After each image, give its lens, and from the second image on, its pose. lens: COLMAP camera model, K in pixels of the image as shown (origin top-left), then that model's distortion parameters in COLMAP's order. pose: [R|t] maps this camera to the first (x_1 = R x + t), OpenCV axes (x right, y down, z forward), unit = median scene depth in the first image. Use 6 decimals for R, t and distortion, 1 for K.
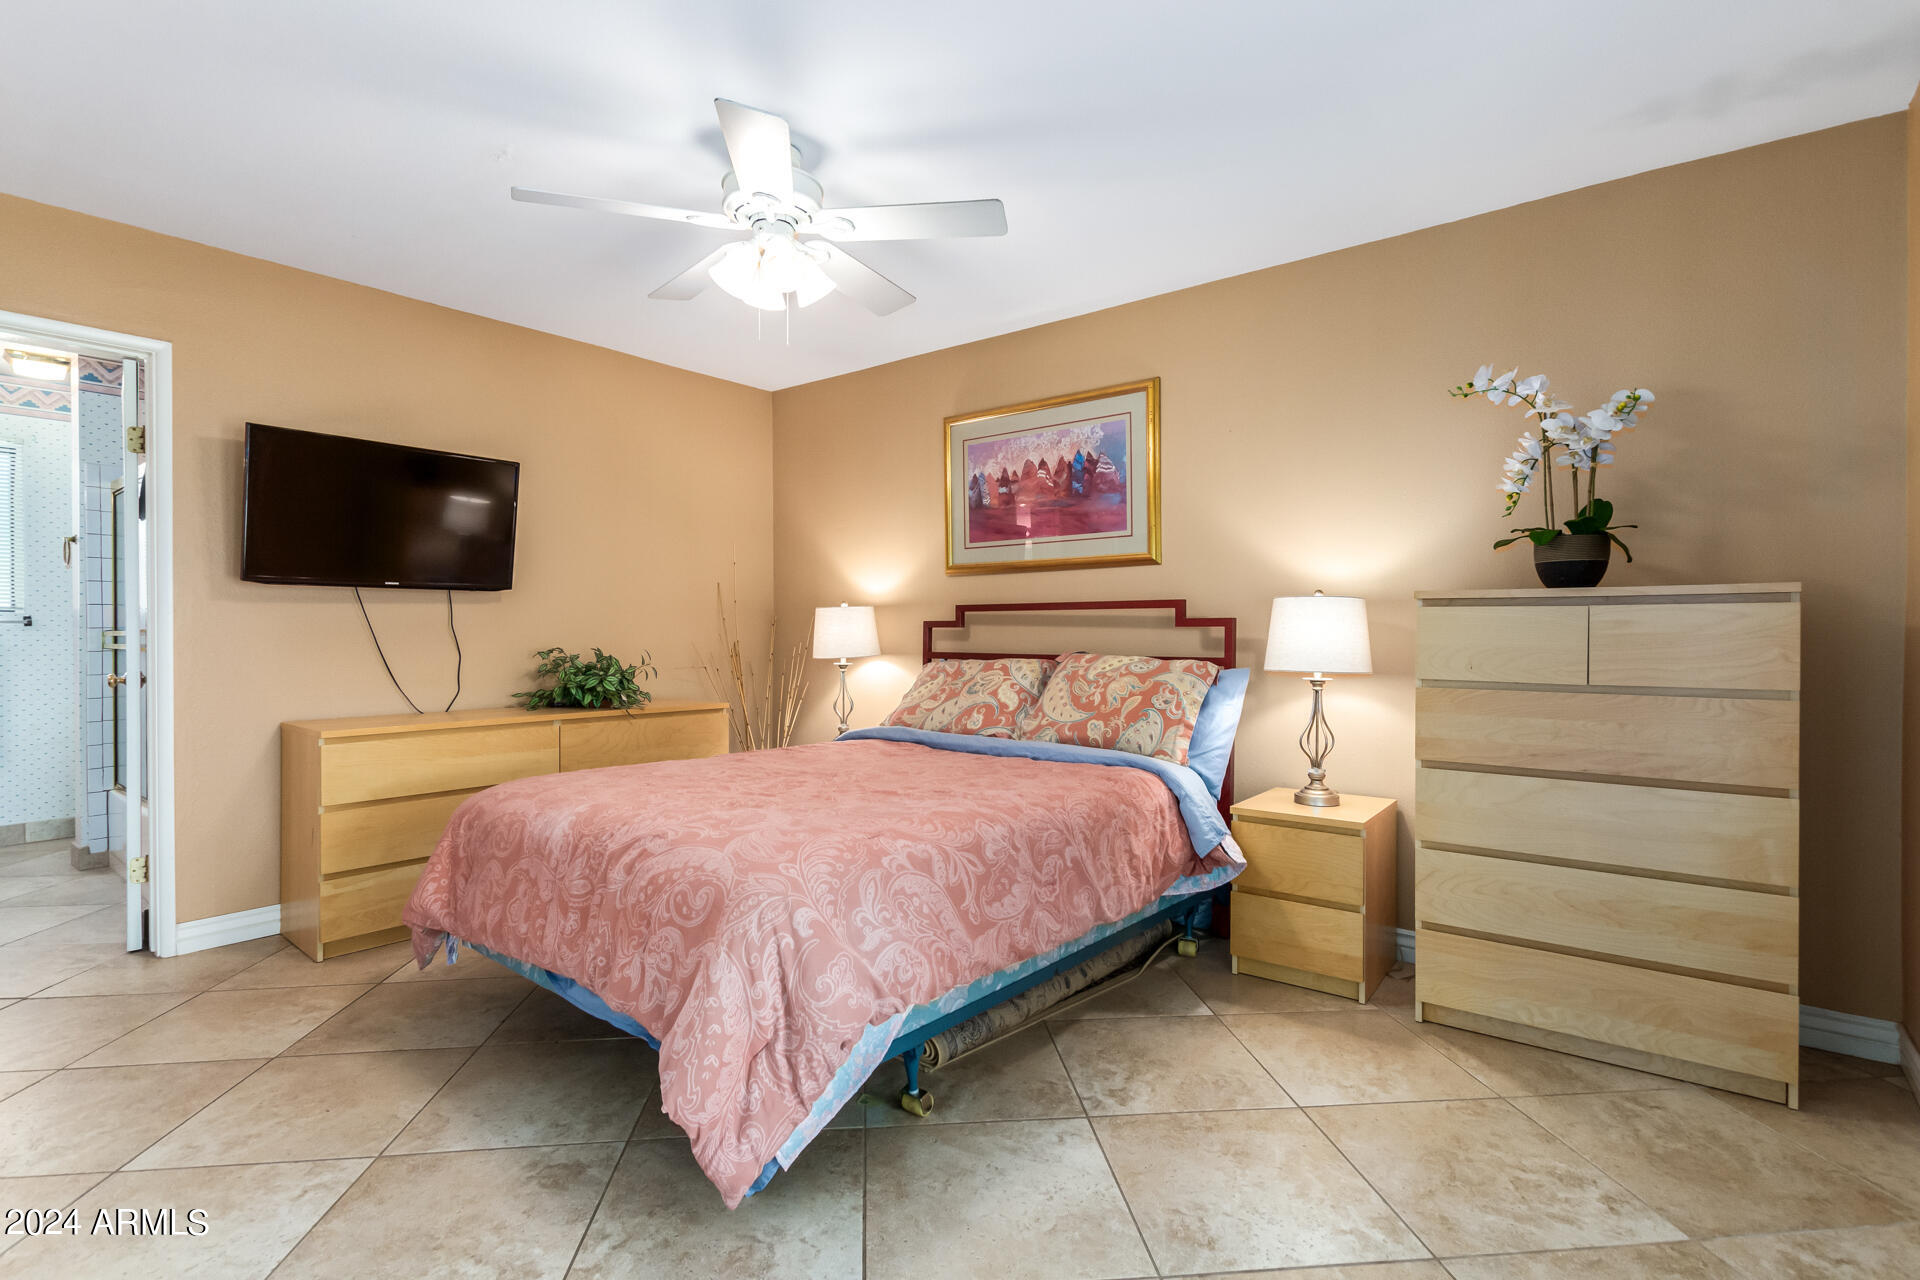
lens RADIAL K [[914.9, 0, 970.2], [0, 914.9, 635.1], [0, 0, 1]] dist [0.003532, -0.000665]
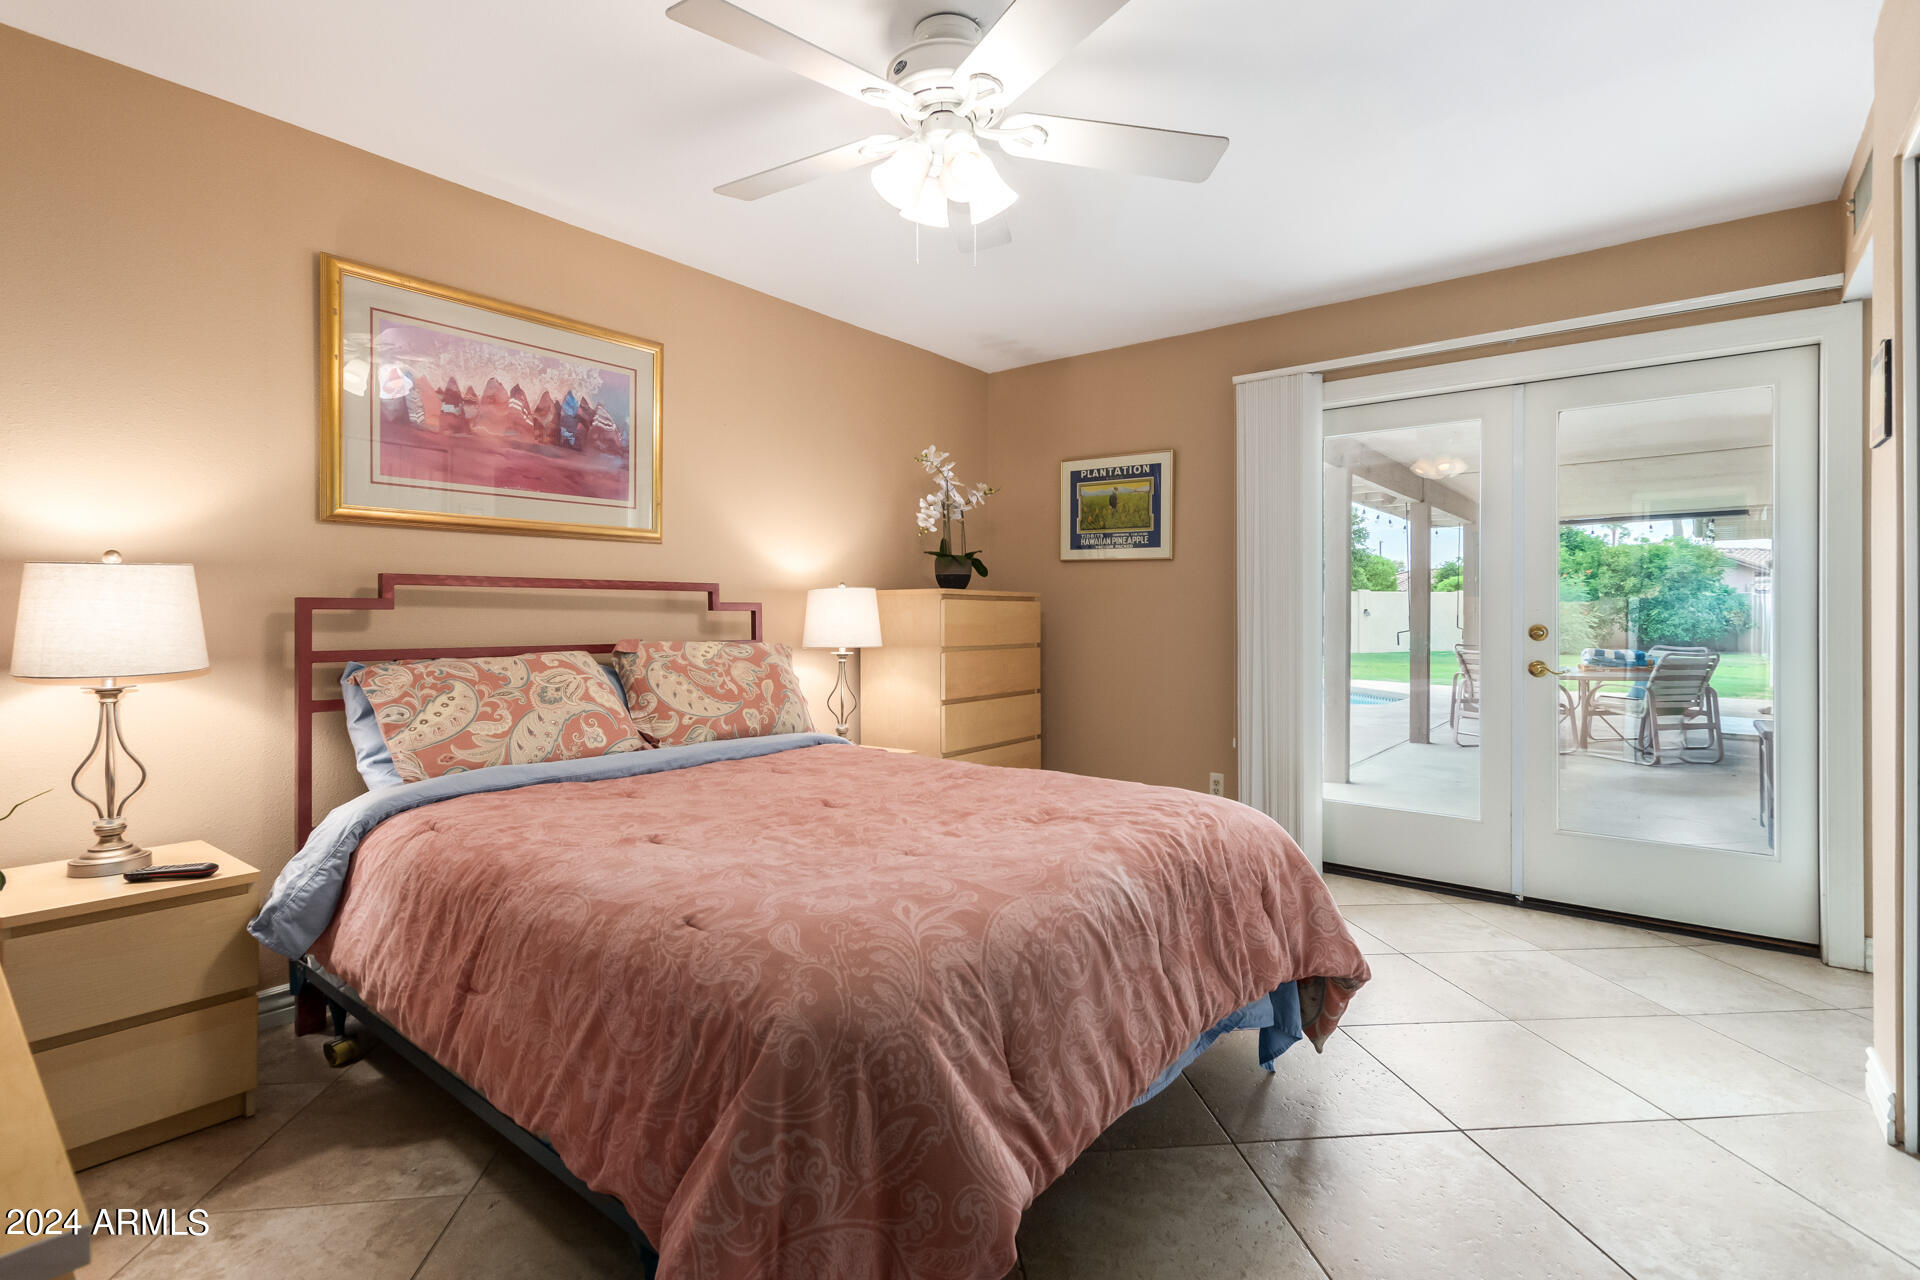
lens RADIAL K [[914.9, 0, 950.6], [0, 914.9, 612.8], [0, 0, 1]] dist [0.003532, -0.000665]
pose [[-0.002577, 0.002711, 0.999993, -0.698727], [0.003818, 0.999989, -0.002702, -0.003079], [-0.999989, 0.003811, -0.002587, 0.677020]]
